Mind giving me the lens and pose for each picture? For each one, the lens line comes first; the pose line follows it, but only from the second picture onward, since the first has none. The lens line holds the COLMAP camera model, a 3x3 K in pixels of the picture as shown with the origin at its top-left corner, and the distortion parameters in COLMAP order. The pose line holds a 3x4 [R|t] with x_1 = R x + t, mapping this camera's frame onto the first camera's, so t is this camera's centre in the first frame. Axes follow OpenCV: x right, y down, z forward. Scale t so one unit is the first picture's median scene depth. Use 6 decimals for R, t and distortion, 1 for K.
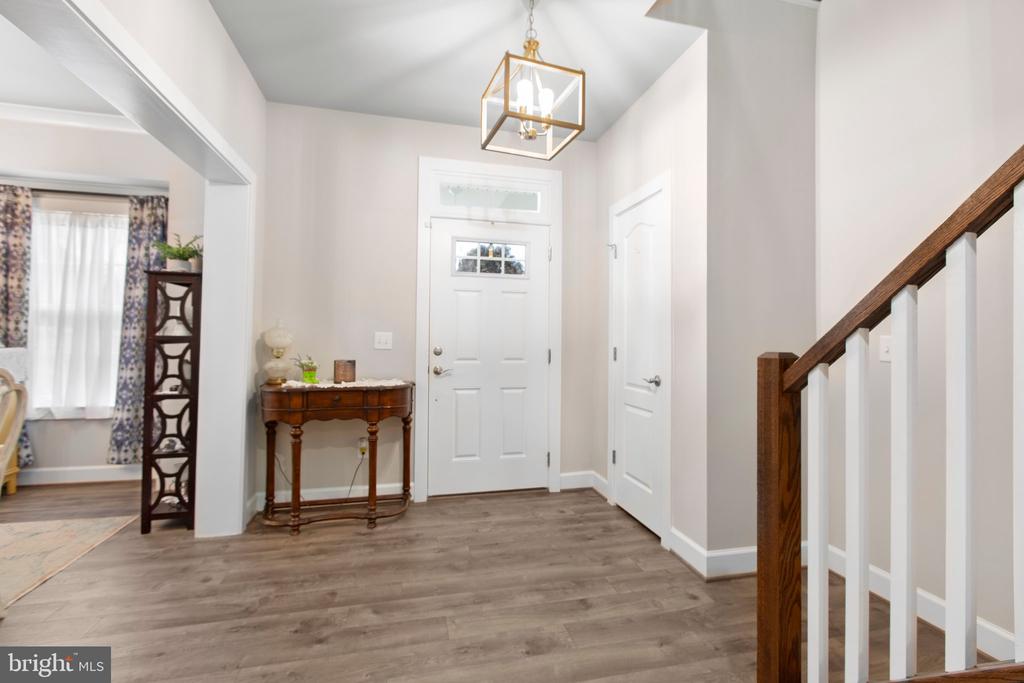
lens RADIAL K [[449.4, 0, 512.0], [0, 449.4, 341.5], [0, 0, 1]] dist [0.000567, -0.000039]
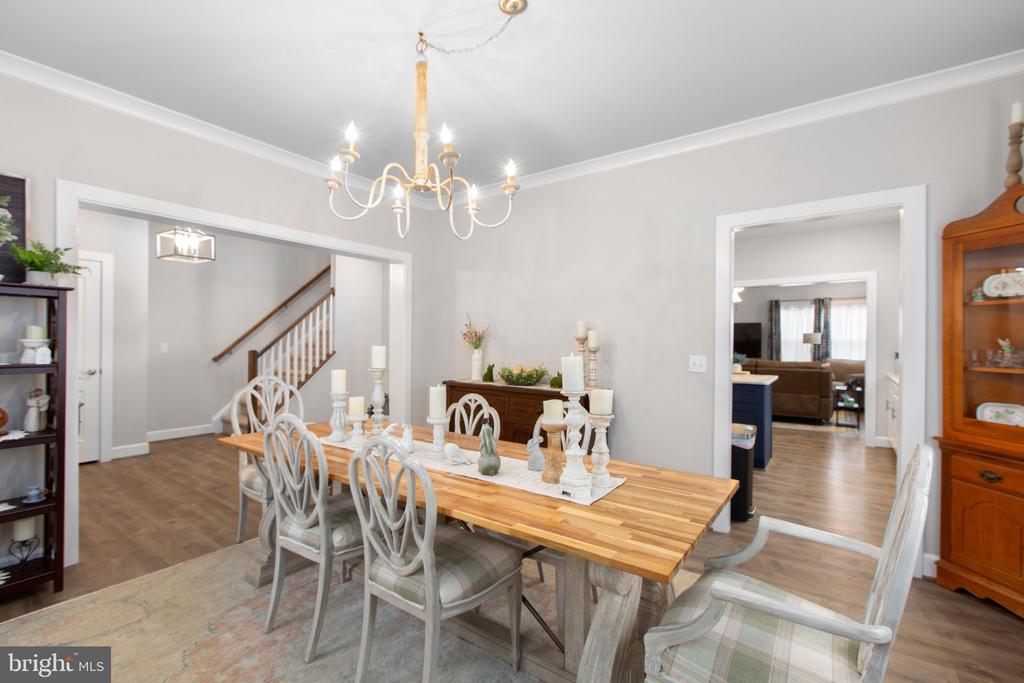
lens RADIAL K [[449.4, 0, 512.0], [0, 449.4, 341.5], [0, 0, 1]] dist [0.000567, -0.000039]
pose [[-0.653743, -0.016521, 0.756537, -2.245555], [-0.013326, 0.999858, 0.010319, -0.077557], [-0.756600, -0.003336, -0.653870, 1.006240]]
